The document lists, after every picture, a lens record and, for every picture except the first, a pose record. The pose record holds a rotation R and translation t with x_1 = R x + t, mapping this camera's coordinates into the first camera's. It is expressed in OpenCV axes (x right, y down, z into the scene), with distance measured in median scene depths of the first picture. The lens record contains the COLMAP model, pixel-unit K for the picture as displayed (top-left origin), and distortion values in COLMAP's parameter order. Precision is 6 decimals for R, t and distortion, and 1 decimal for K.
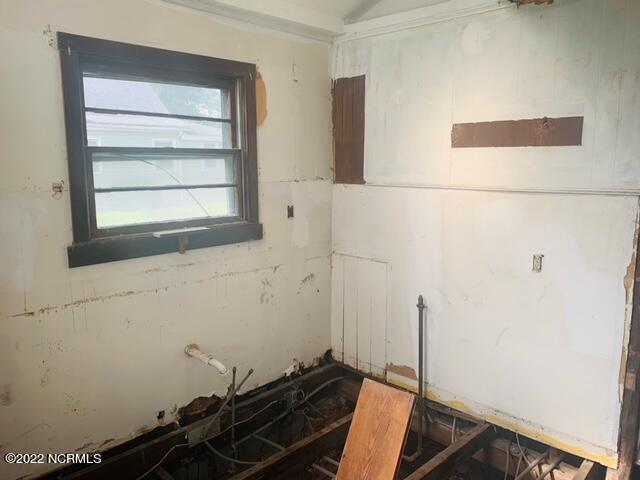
lens RADIAL K [[499.2, 0, 319.6], [0, 499.2, 242.4], [0, 0, 1]] dist [-0.000944, -0.006879]
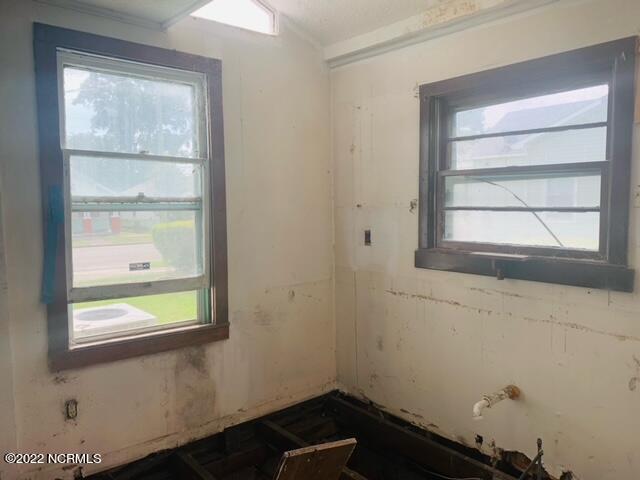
lens RADIAL K [[499.2, 0, 319.2], [0, 499.2, 236.3], [0, 0, 1]] dist [-0.000944, -0.006879]
pose [[-0.119629, 0.079410, -0.989638, 0.675123], [-0.143842, 0.984893, 0.096417, -0.098139], [0.982343, 0.153886, -0.106399, 0.756296]]
